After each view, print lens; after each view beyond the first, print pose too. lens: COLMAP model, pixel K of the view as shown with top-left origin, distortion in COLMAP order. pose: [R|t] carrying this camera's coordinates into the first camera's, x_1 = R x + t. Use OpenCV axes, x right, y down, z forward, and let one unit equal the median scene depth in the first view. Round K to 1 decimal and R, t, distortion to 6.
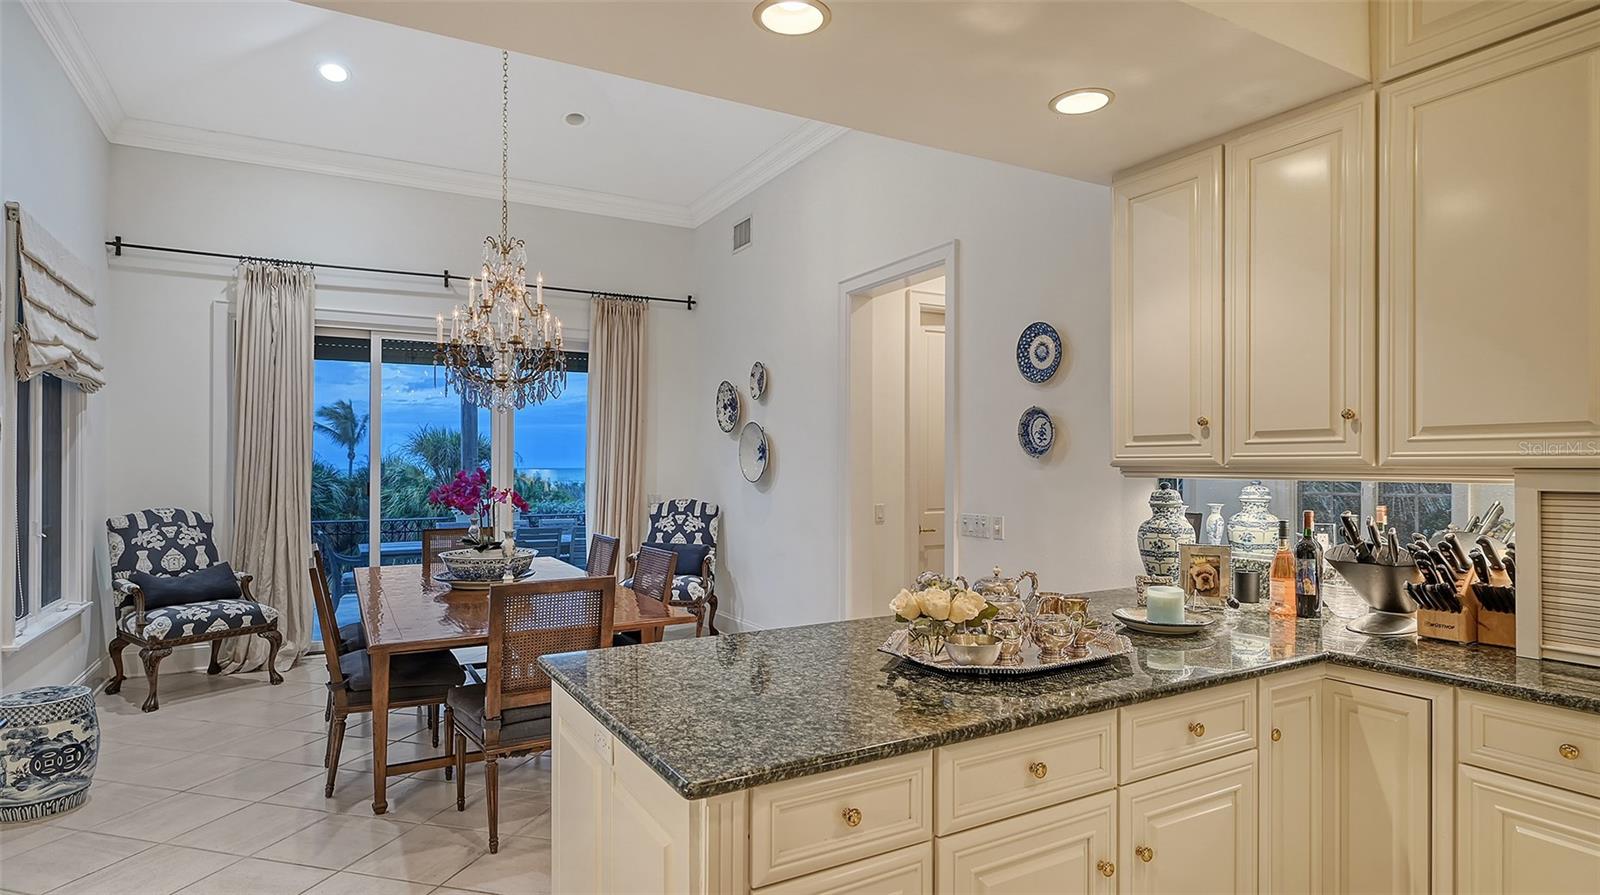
lens RADIAL K [[854.7, 0, 803.4], [0, 854.7, 451.7], [0, 0, 1]] dist [-0.000908, 0.001918]
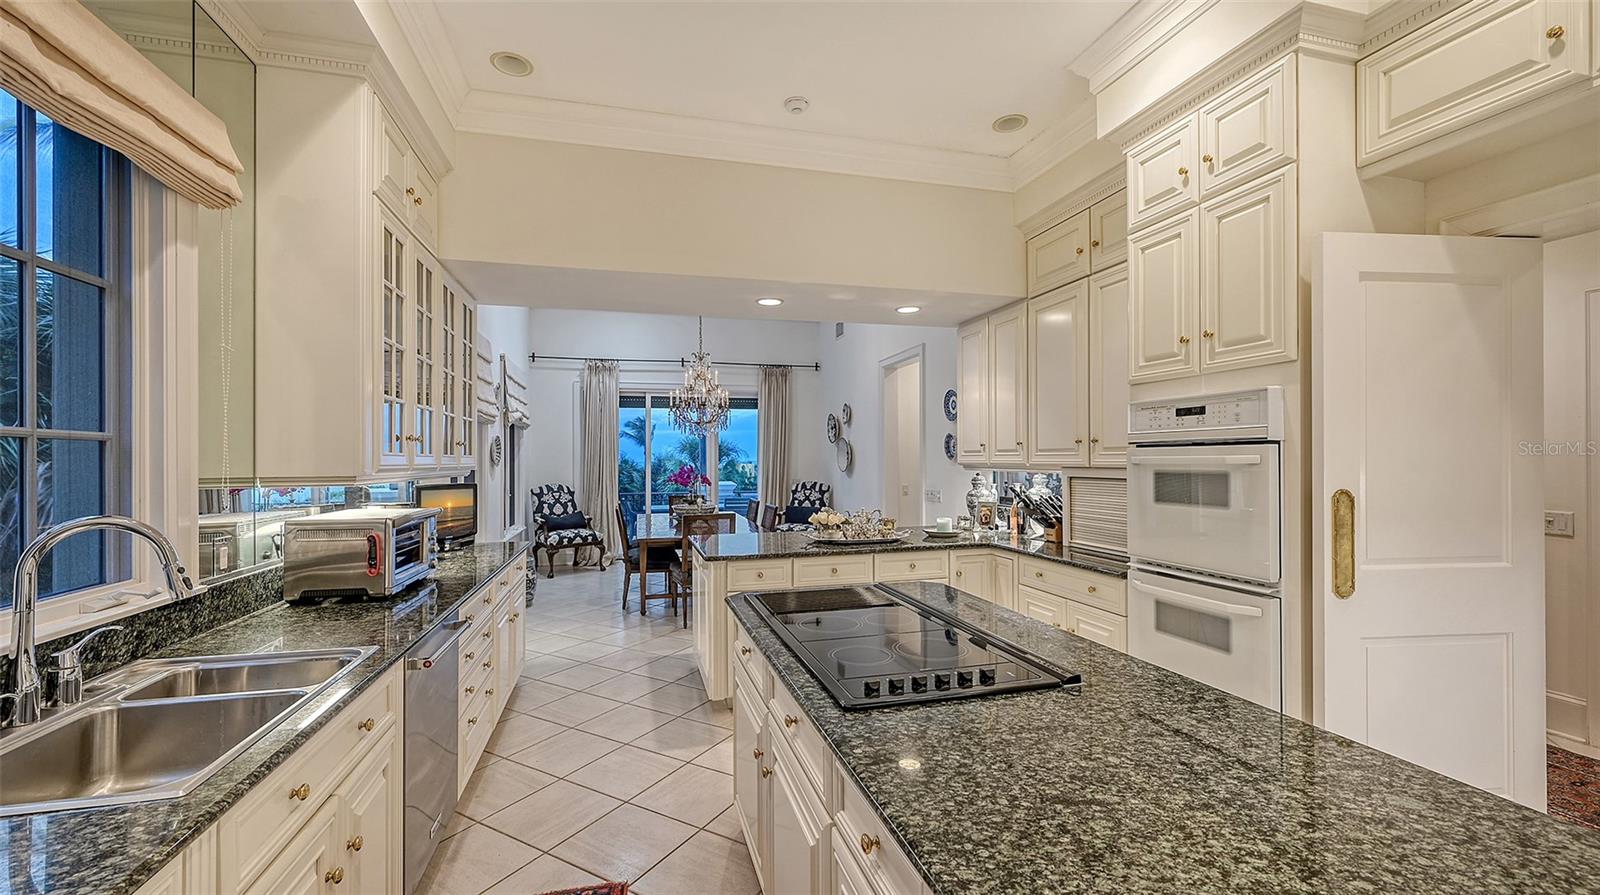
lens RADIAL K [[645.2, 0, 800.0], [0, 645.2, 447.5], [0, 0, 1]] dist [0.000596, -0.000138]
pose [[0.967508, -0.007610, -0.252727, 0.218166], [0.007313, 0.999971, -0.002115, -0.013989], [0.252736, 0.000198, 0.967535, -0.352151]]
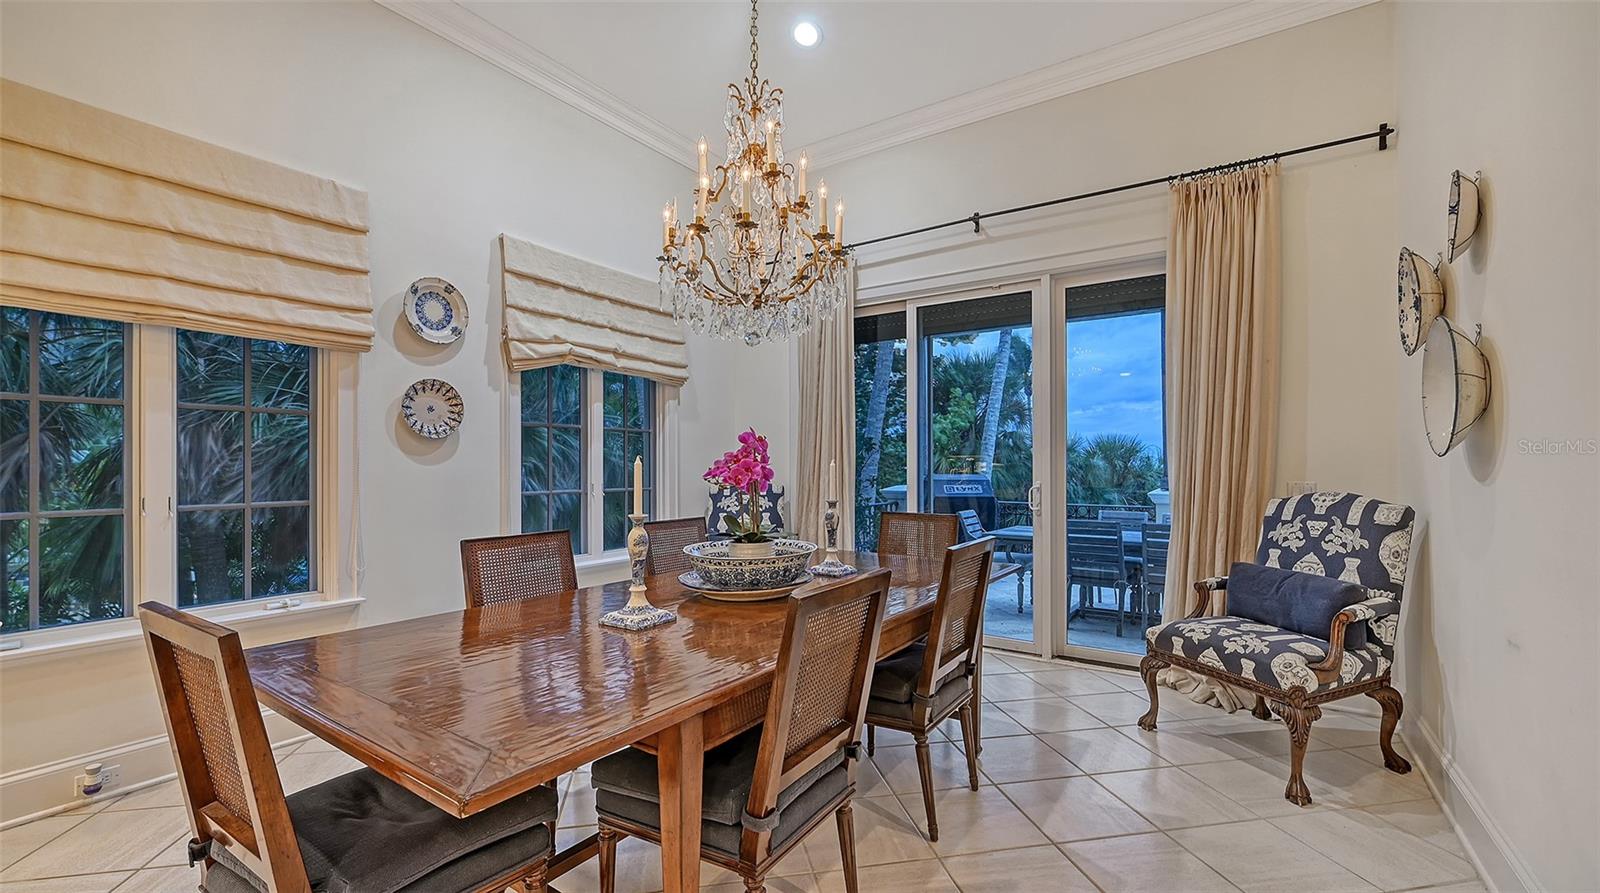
lens RADIAL K [[661.6, 0, 794.0], [0, 661.6, 451.5], [0, 0, 1]] dist [0.015898, -0.000056]
pose [[0.439331, -0.016869, -0.898167, 0.114621], [0.010883, 0.999850, -0.013456, 0.039894], [0.898259, -0.003863, 0.439449, 0.641273]]
